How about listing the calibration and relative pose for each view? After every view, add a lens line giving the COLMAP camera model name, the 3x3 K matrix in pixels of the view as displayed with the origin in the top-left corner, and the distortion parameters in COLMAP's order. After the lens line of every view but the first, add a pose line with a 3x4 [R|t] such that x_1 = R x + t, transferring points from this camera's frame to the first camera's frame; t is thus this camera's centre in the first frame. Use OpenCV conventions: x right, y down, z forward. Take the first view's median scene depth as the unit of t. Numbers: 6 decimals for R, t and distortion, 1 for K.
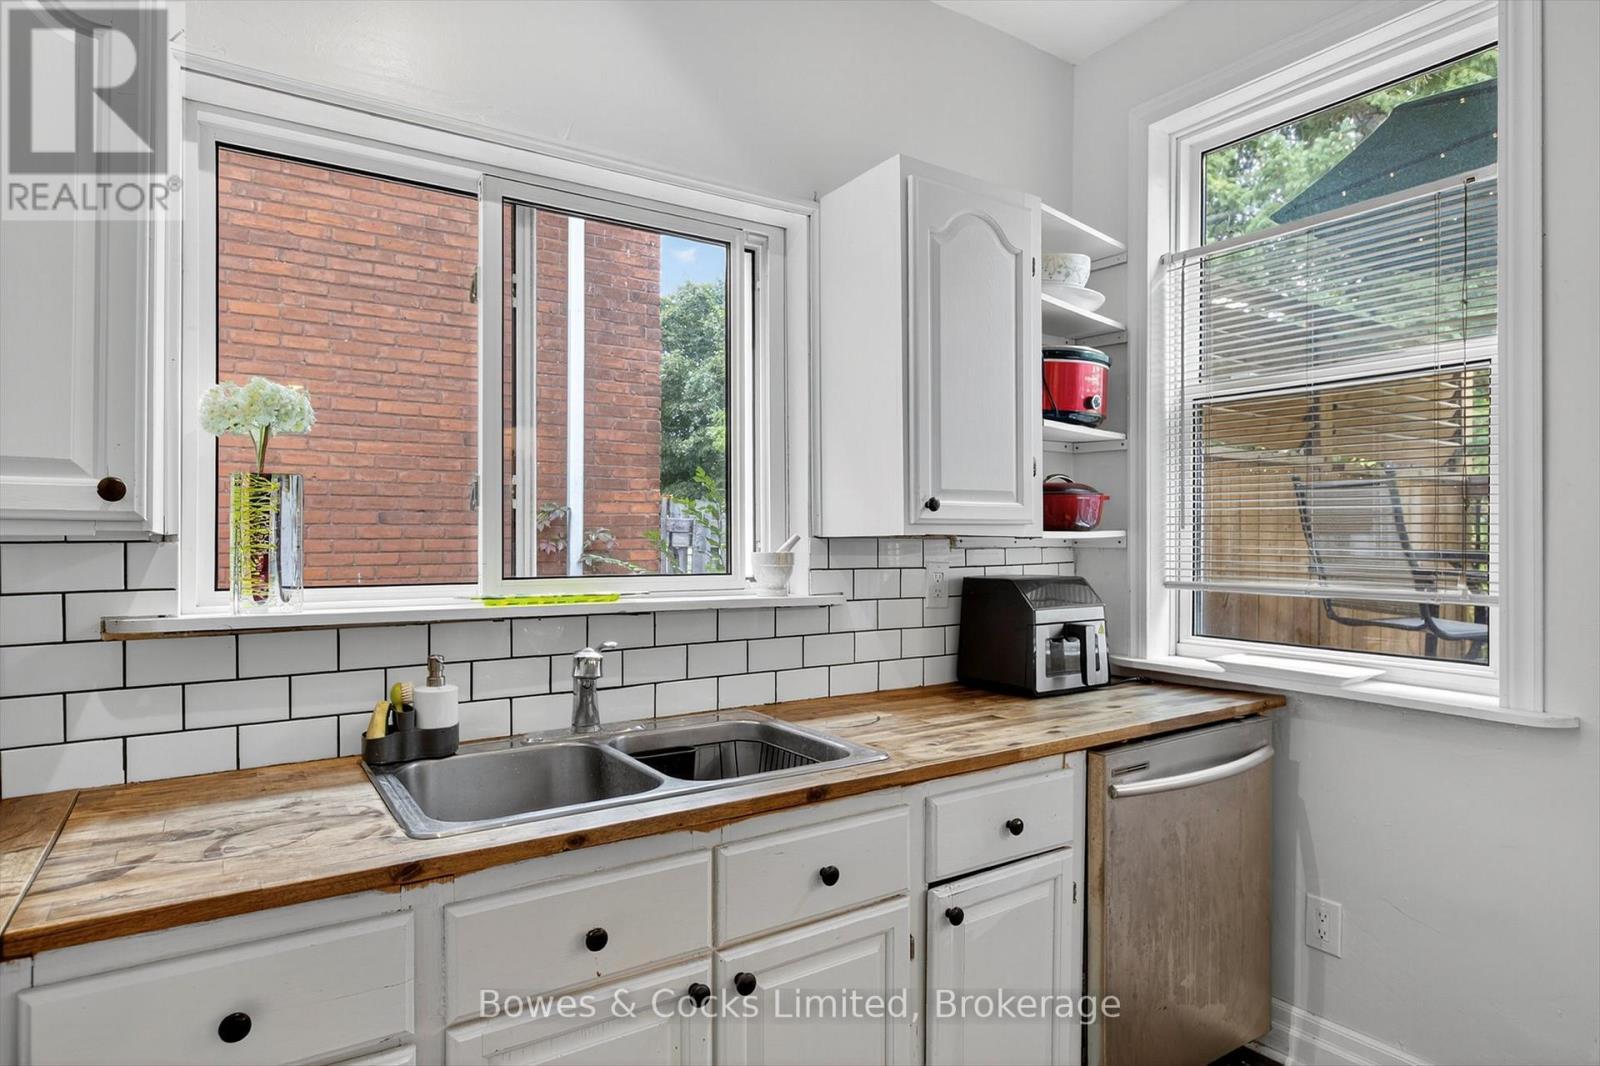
lens RADIAL K [[895.5, 0, 796.7], [0, 895.5, 541.1], [0, 0, 1]] dist [-0.012518, 0.007489]
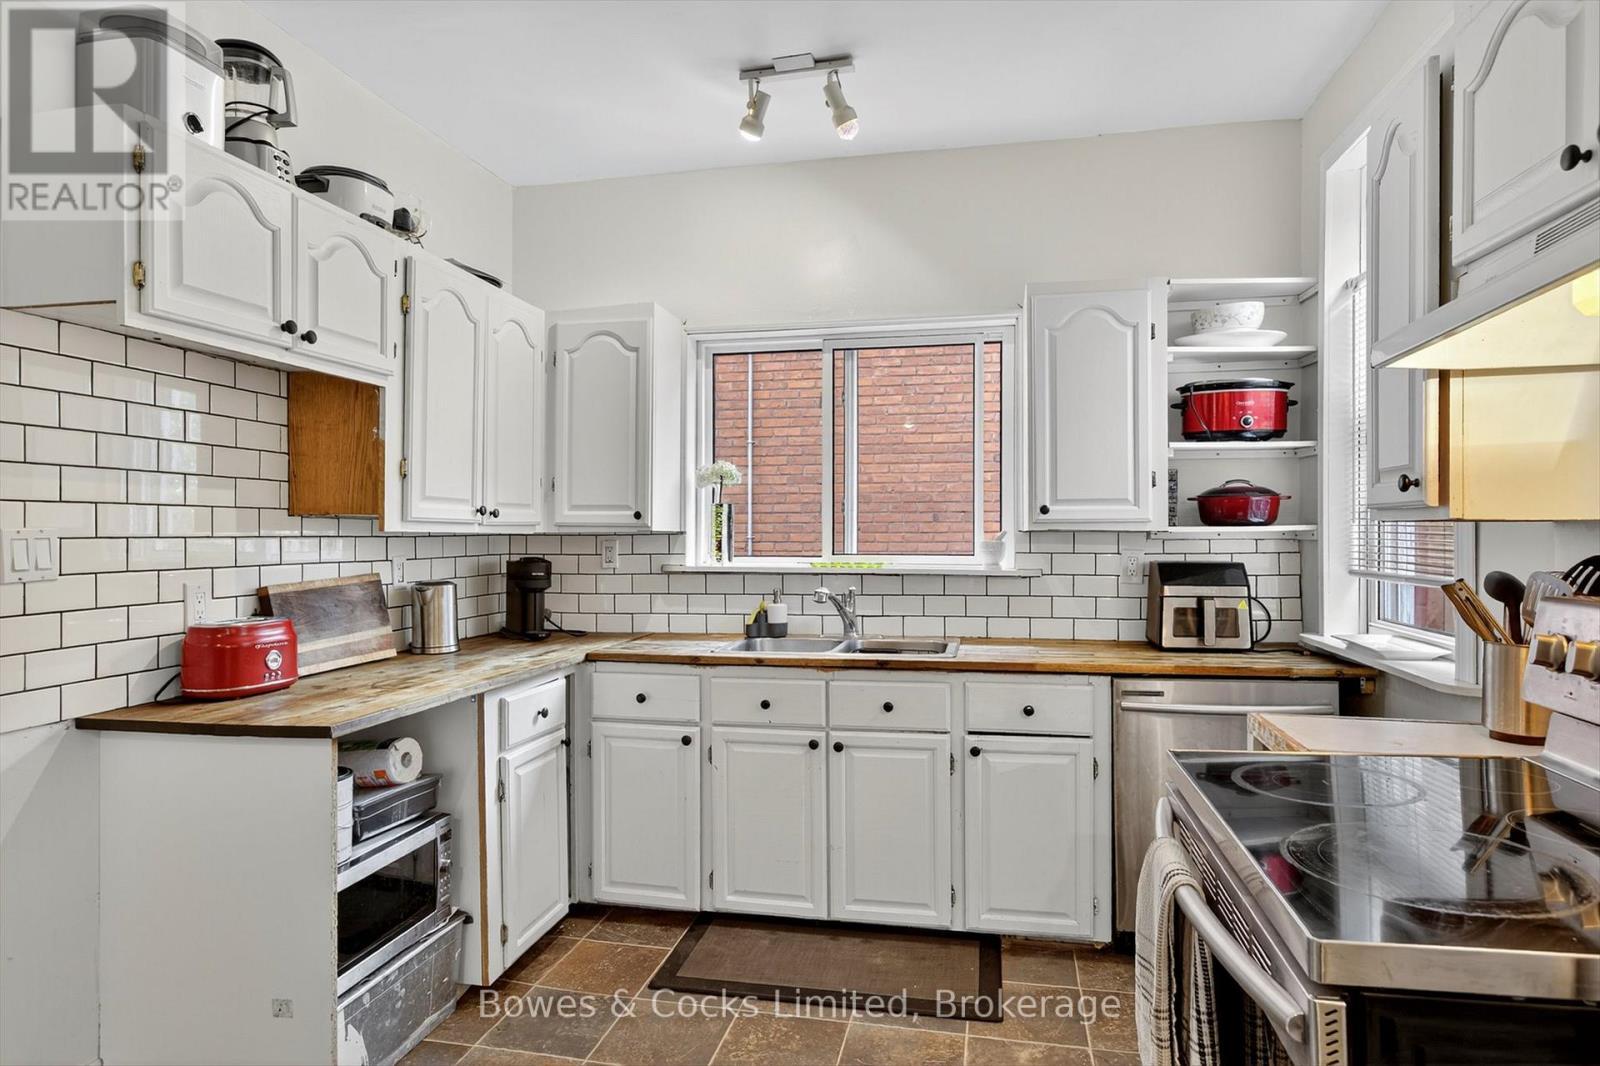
lens RADIAL K [[895.5, 0, 807.0], [0, 895.5, 529.6], [0, 0, 1]] dist [-0.012518, 0.007489]
pose [[0.717057, -0.003268, -0.697006, 0.929055], [-0.000253, 0.999988, -0.004949, 0.000323], [0.697014, 0.003725, 0.717048, -0.376272]]
